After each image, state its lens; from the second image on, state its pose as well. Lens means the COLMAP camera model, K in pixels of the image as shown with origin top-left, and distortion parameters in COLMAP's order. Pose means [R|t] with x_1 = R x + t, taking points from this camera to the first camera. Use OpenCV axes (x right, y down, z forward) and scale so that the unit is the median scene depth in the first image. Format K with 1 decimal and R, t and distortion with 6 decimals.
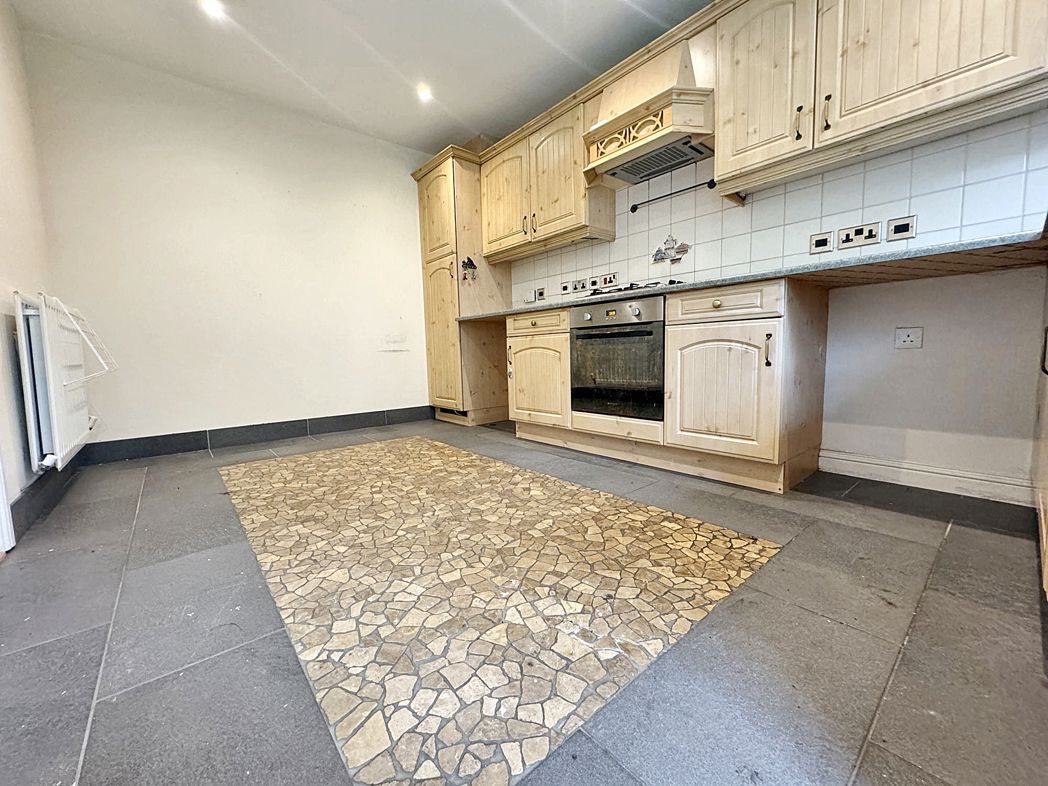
lens RADIAL K [[418.7, 0, 523.1], [0, 418.7, 390.6], [0, 0, 1]] dist [-0.000810, 0.000758]
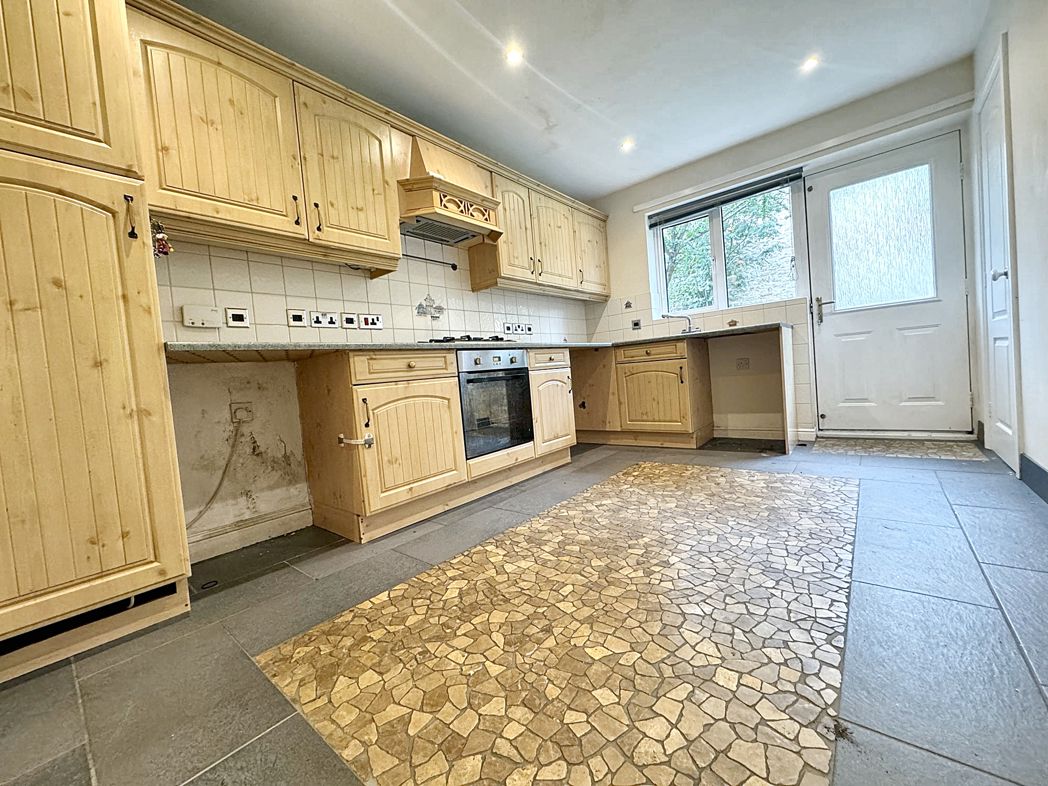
lens RADIAL K [[418.7, 0, 522.2], [0, 418.7, 390.2], [0, 0, 1]] dist [-0.000810, 0.000758]
pose [[-0.170684, -0.001630, 0.985324, -1.022422], [0.177289, 0.983627, 0.032338, -0.141092], [-0.969245, 0.180206, -0.167601, 1.267842]]
